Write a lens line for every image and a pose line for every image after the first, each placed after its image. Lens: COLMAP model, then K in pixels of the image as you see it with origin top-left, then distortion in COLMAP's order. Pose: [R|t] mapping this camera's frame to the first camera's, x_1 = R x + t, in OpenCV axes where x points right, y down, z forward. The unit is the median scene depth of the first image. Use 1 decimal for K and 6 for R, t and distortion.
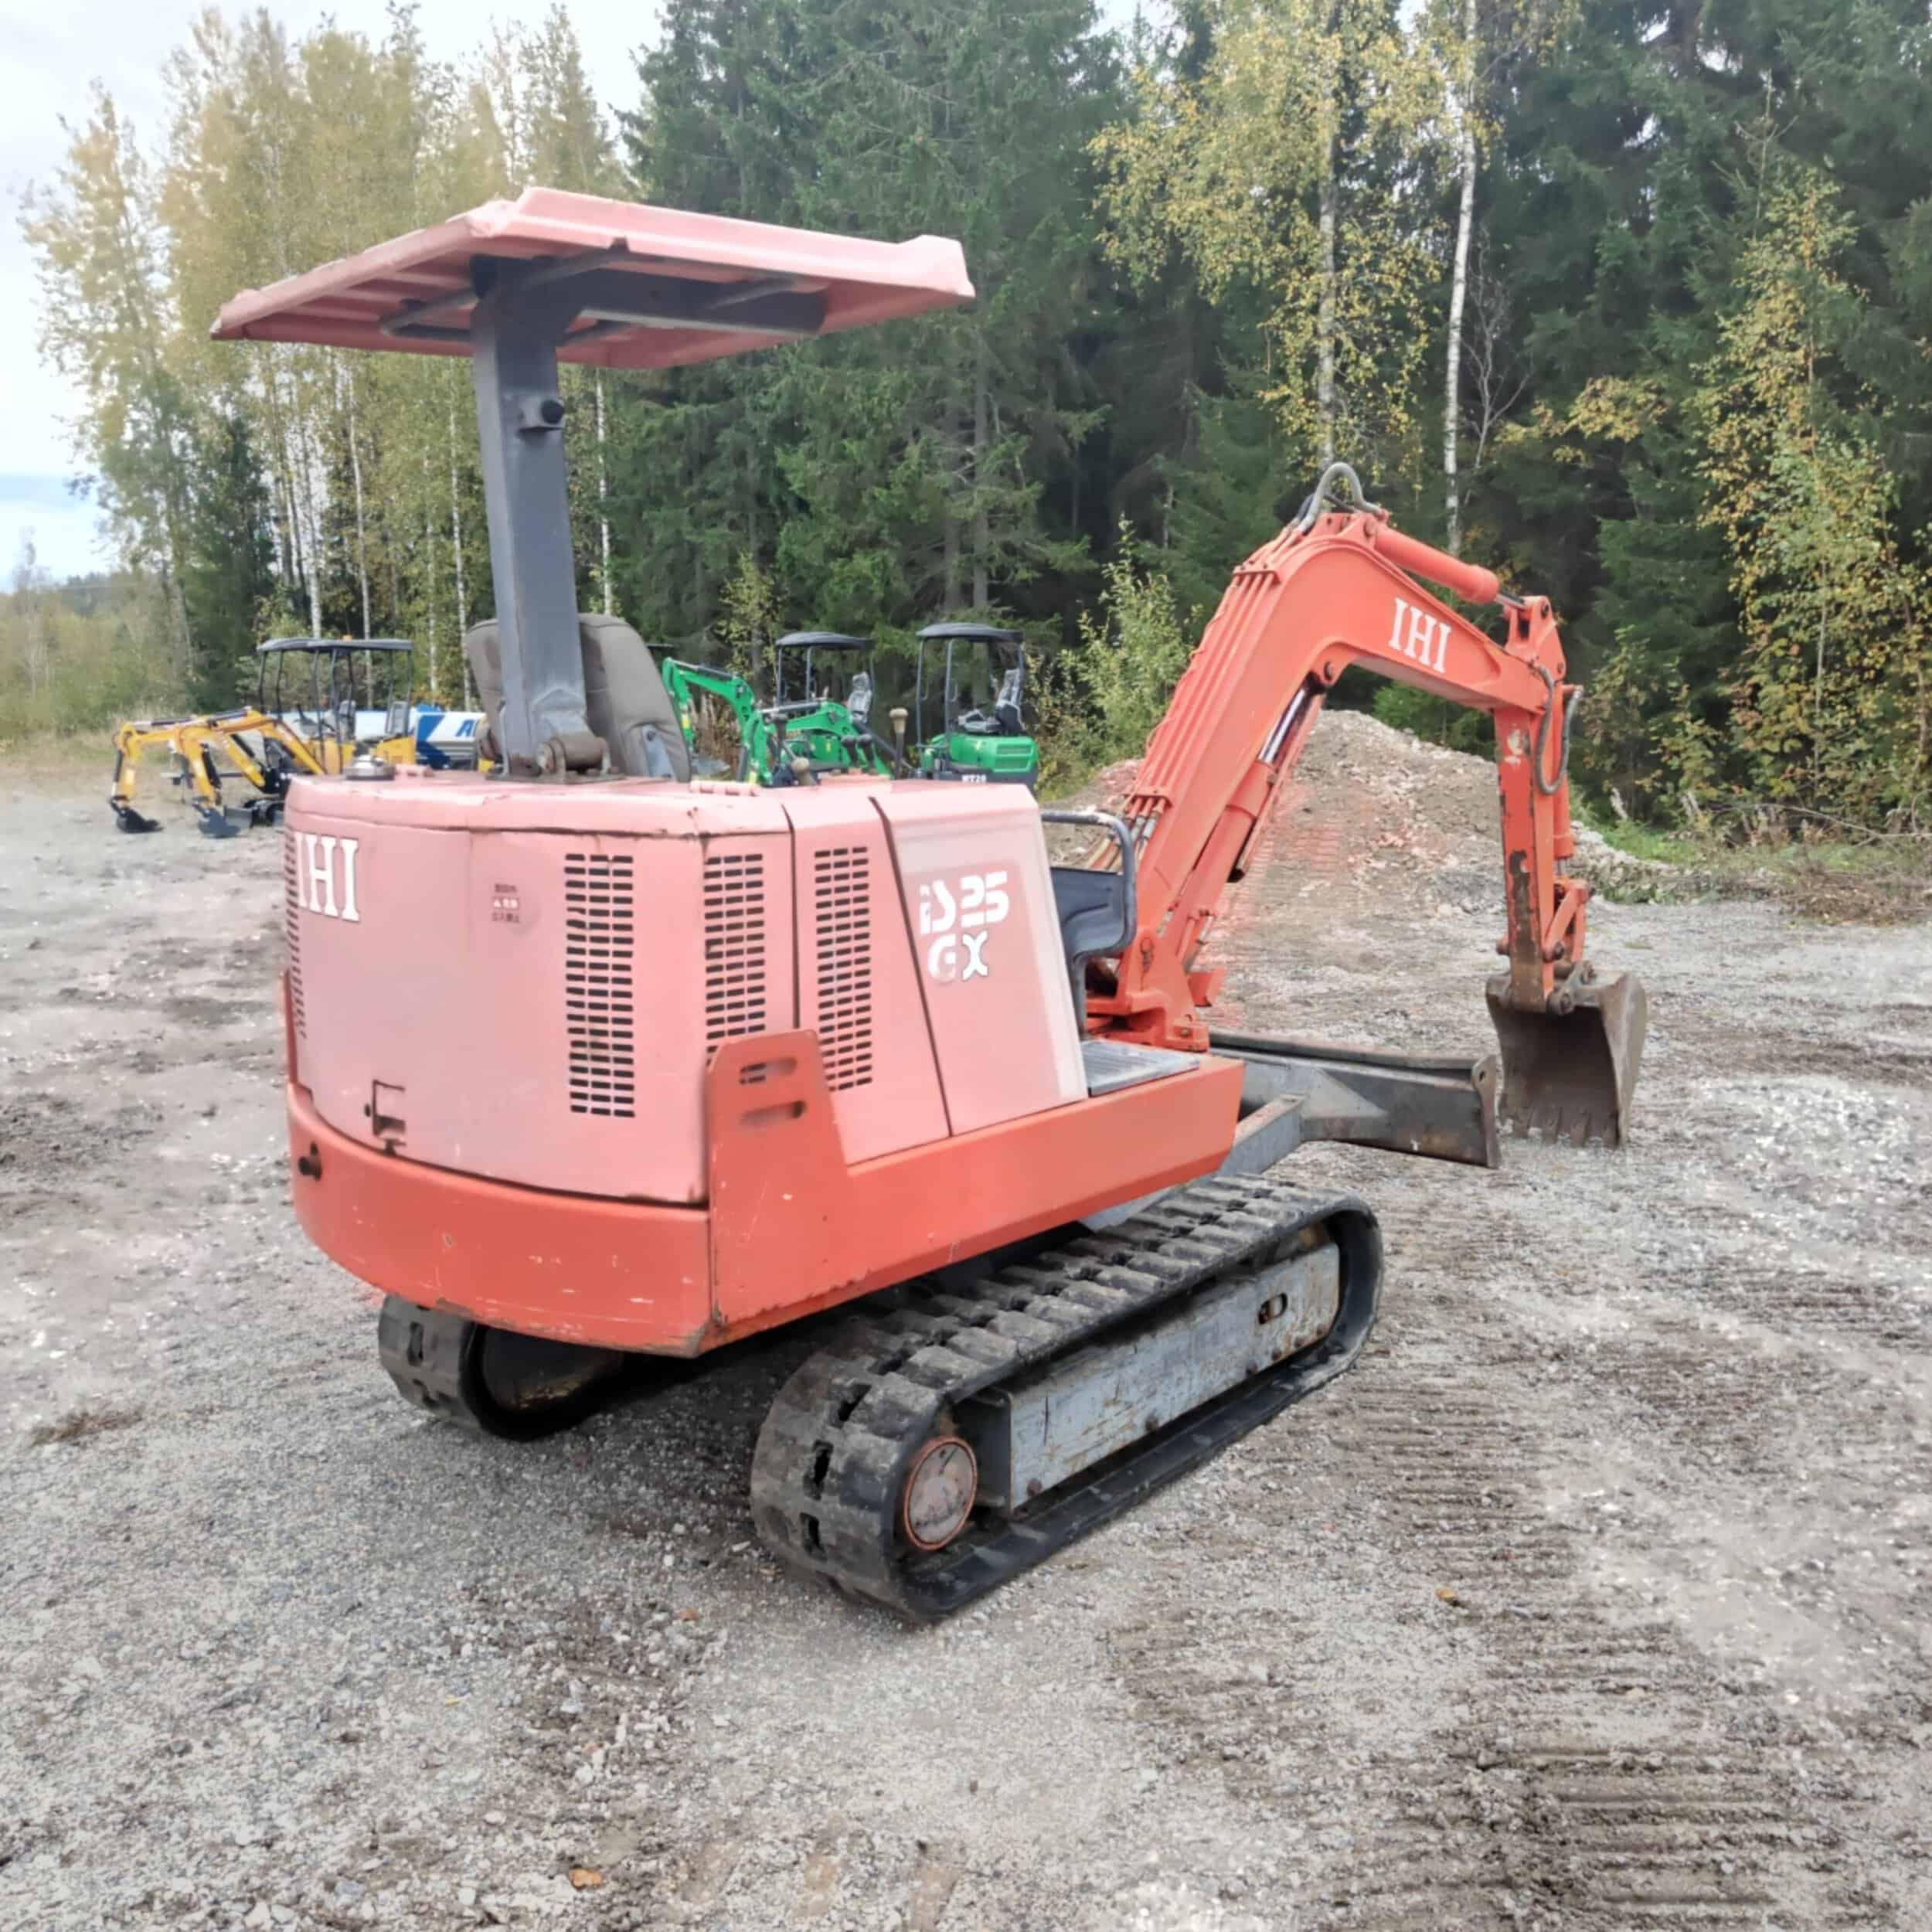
lens RADIAL K [[1770.9, 0, 966.0], [0, 1770.9, 966.0], [0, 0, 1]] dist [0.041428, -0.055907]
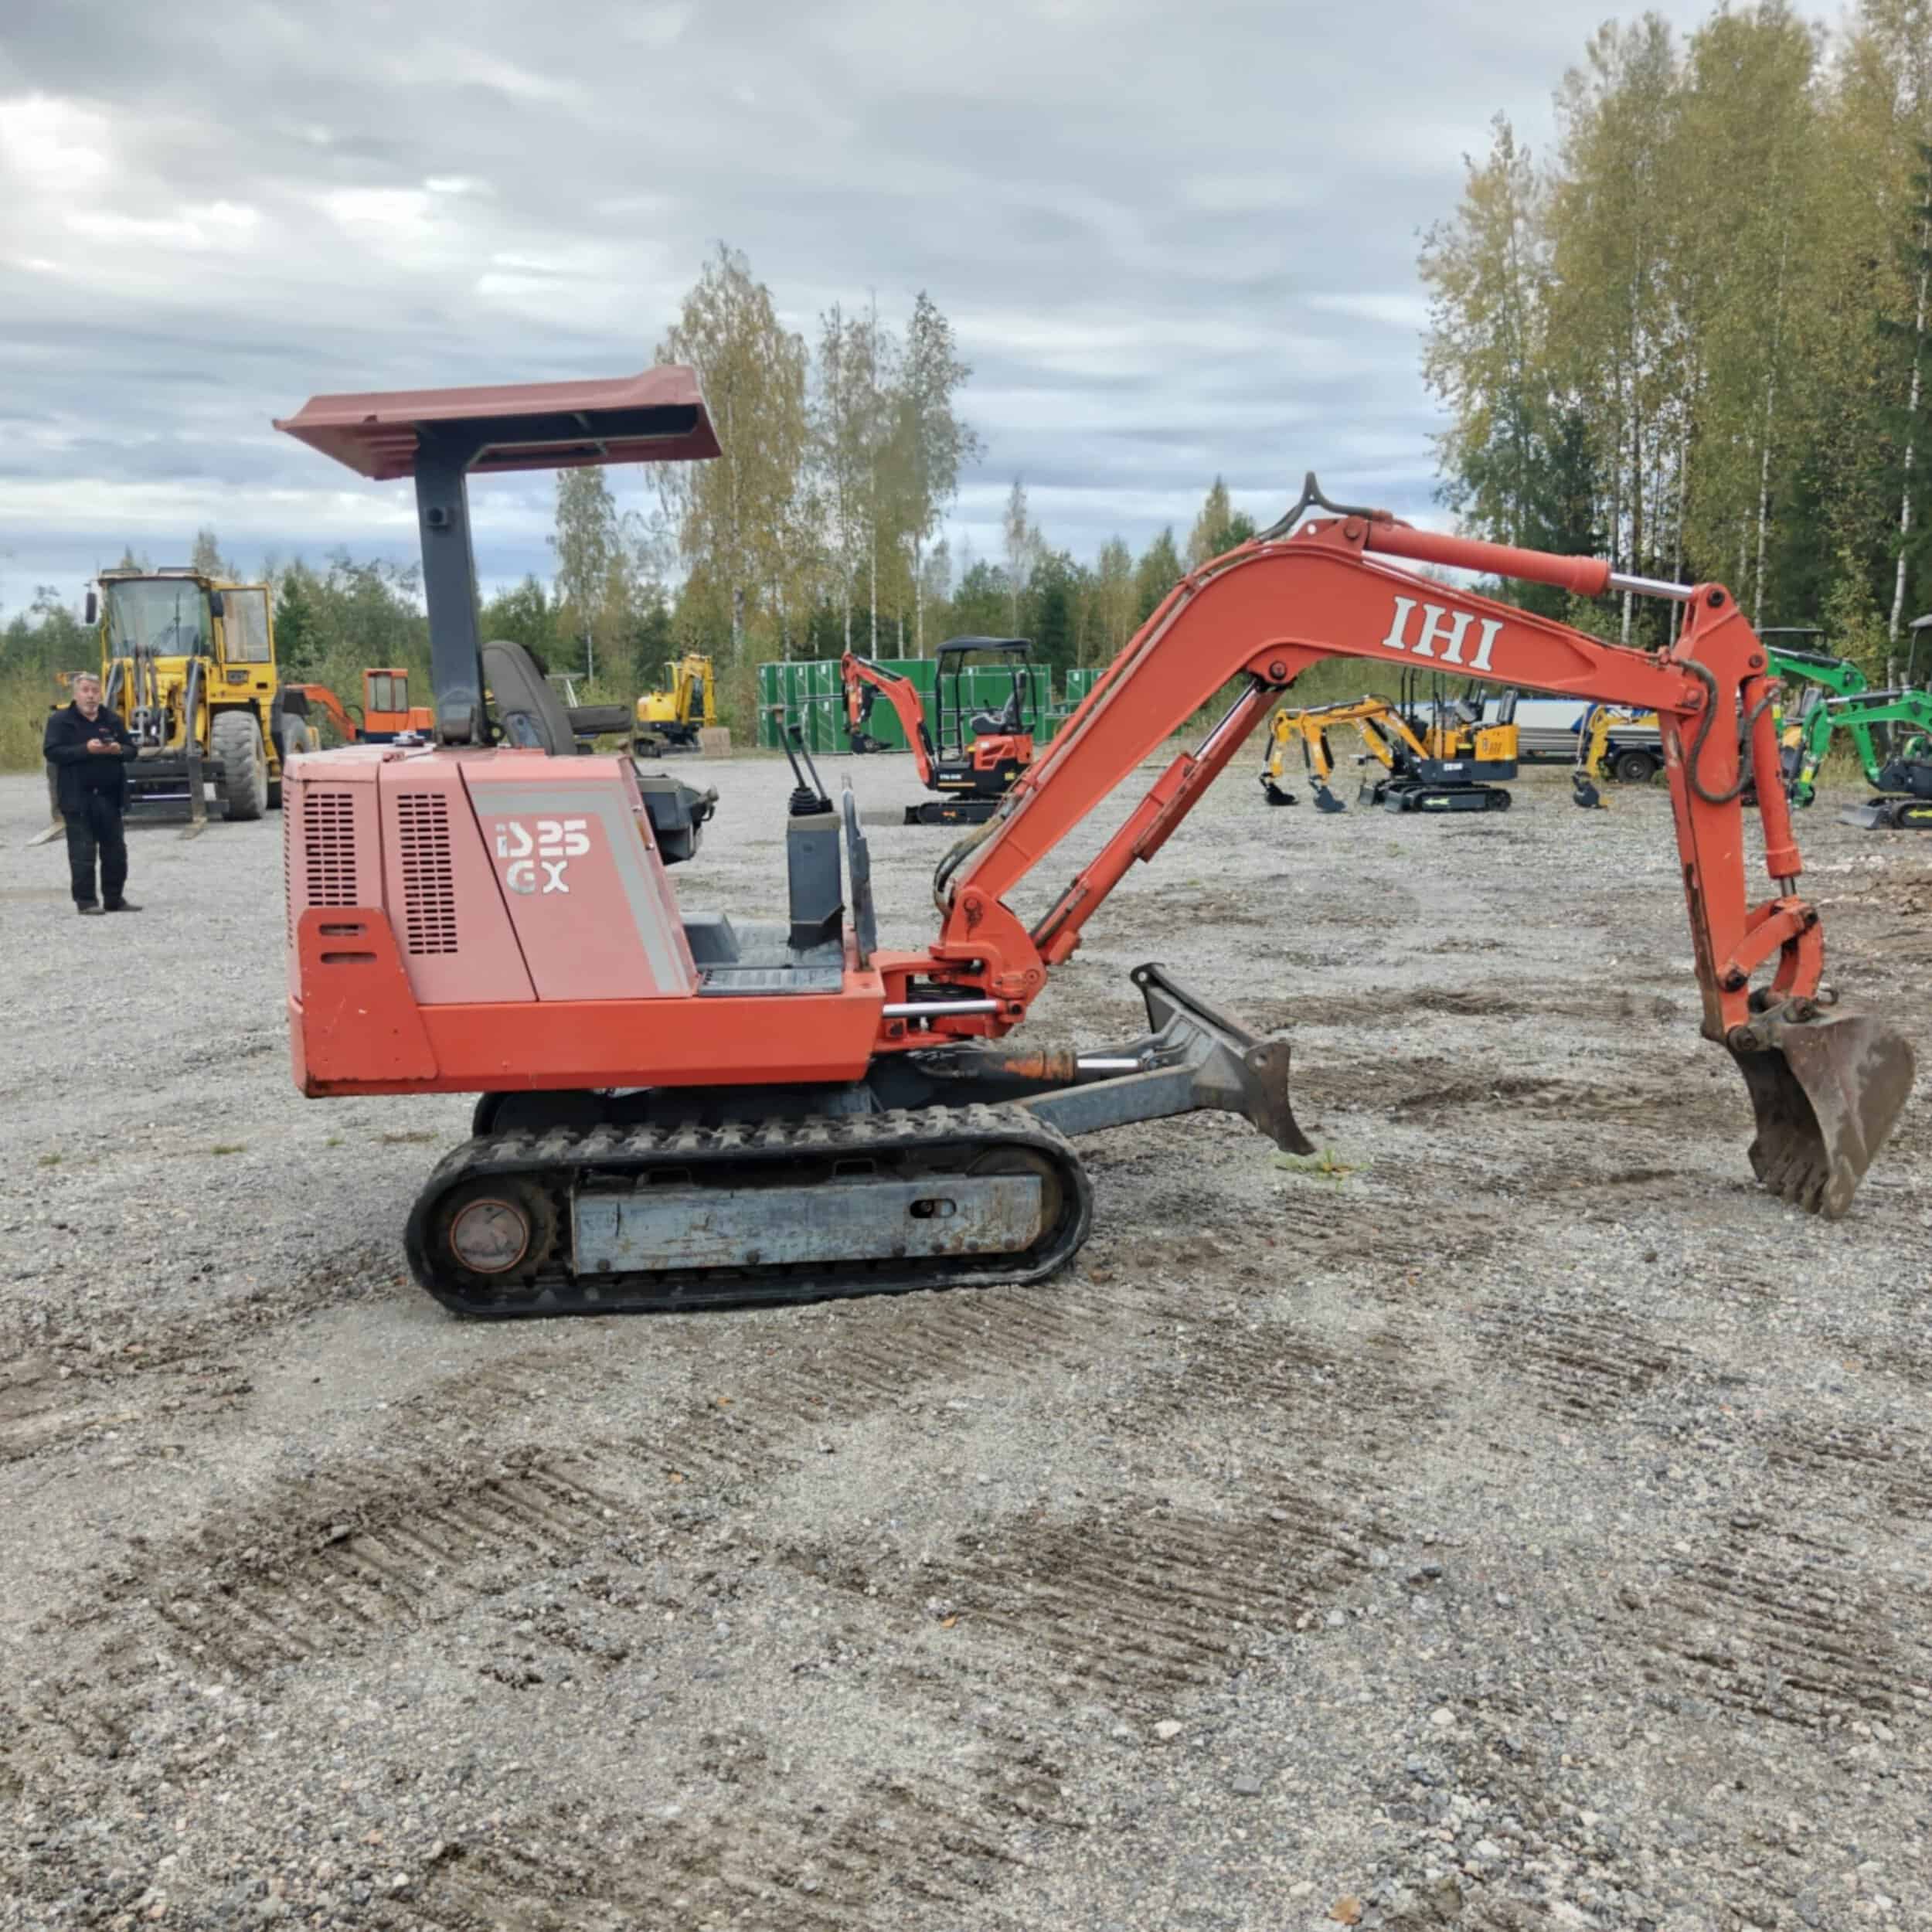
lens RADIAL K [[1735.4, 0, 966.0], [0, 1735.4, 966.0], [0, 0, 1]] dist [0.064342, -0.102107]
pose [[0.740305, 0.106897, -0.663718, 0.962861], [-0.100538, 0.993779, 0.047917, -0.028635], [0.664711, 0.031256, 0.746447, 0.136706]]
